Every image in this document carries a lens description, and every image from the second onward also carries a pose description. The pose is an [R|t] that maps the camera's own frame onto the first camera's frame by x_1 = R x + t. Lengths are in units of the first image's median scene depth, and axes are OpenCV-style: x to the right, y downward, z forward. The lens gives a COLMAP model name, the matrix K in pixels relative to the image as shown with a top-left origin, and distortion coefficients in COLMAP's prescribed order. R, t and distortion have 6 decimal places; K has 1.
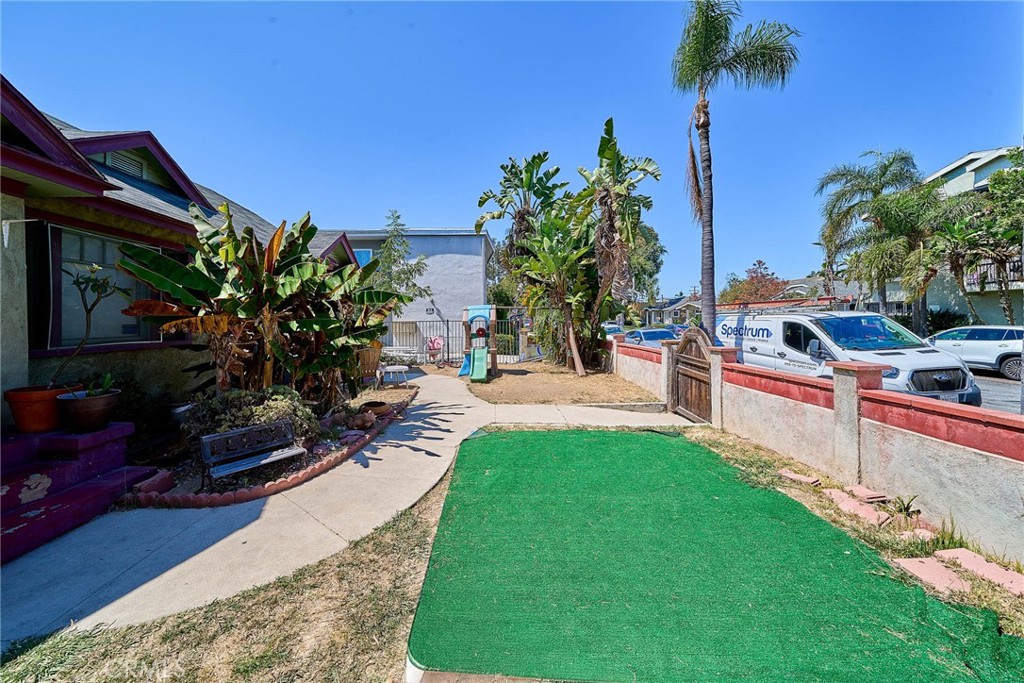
lens RADIAL K [[357.9, 0, 520.3], [0, 357.9, 318.9], [0, 0, 1]] dist [0.001025, -0.000791]
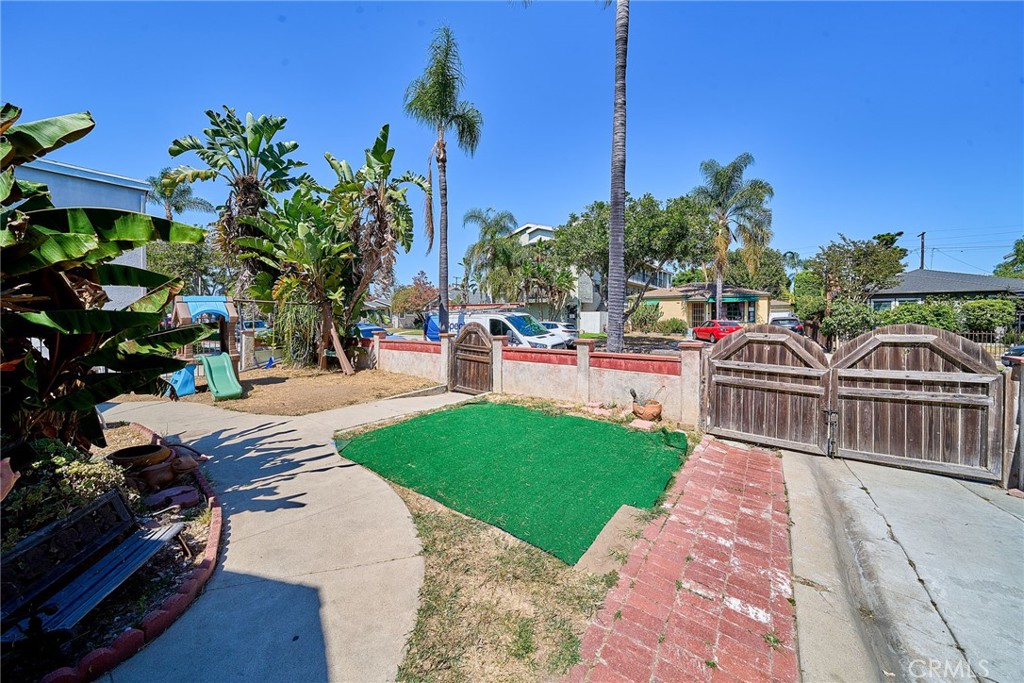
lens RADIAL K [[357.9, 0, 494.3], [0, 357.9, 321.8], [0, 0, 1]] dist [0.001025, -0.000791]
pose [[0.608403, -0.005570, 0.793609, -0.368943], [-0.000568, 0.999972, 0.007454, 0.008648], [-0.793628, -0.004986, 0.608382, 0.102247]]
